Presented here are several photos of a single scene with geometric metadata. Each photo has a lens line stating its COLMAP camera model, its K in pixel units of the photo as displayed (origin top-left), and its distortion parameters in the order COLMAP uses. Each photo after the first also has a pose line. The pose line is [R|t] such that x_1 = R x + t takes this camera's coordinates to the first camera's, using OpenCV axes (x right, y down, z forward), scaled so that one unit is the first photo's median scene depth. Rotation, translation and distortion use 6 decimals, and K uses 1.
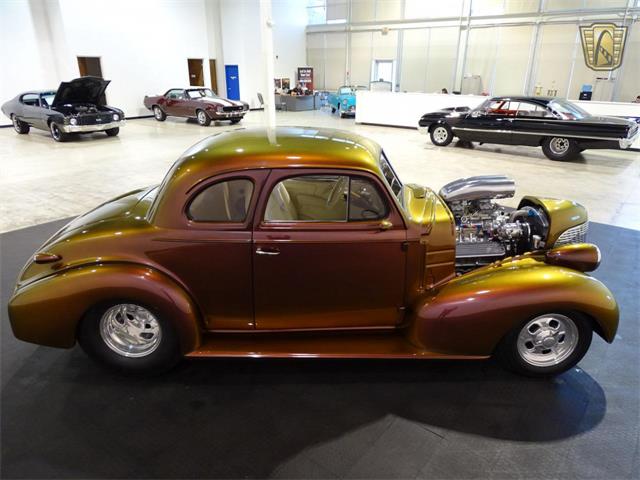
lens RADIAL K [[453.3, 0, 322.6], [0, 453.3, 244.3], [0, 0, 1]] dist [0.002455, 0.004575]
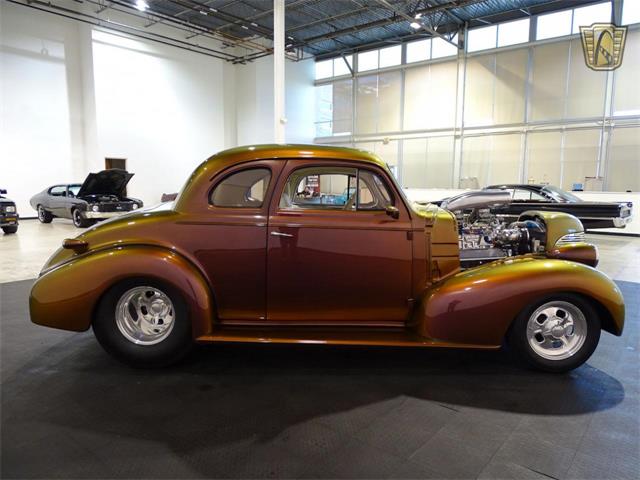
lens RADIAL K [[453.3, 0, 322.1], [0, 453.3, 244.3], [0, 0, 1]] dist [0.002455, 0.004575]
pose [[0.999904, 0.003919, -0.013269, -0.002450], [-0.007031, 0.969911, -0.243360, 0.064671], [0.011916, 0.243430, 0.969845, -0.006061]]
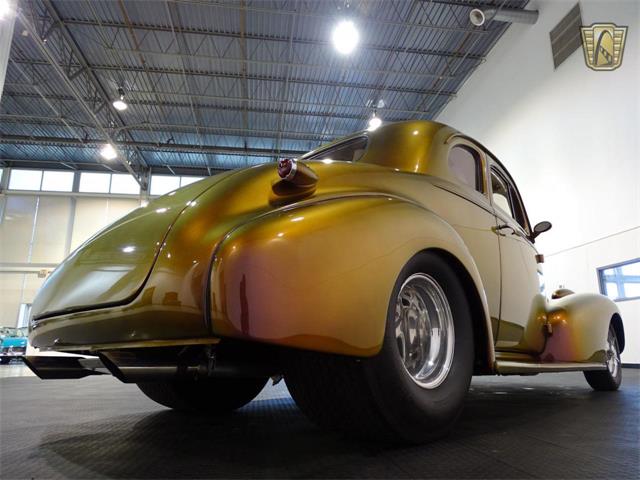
lens RADIAL K [[453.3, 0, 322.4], [0, 453.3, 241.5], [0, 0, 1]] dist [0.002455, 0.004575]
pose [[0.690551, 0.149043, 0.707761, -0.207619], [0.282199, 0.845465, -0.453379, 0.072489], [-0.665960, 0.512811, 0.541777, 0.170885]]
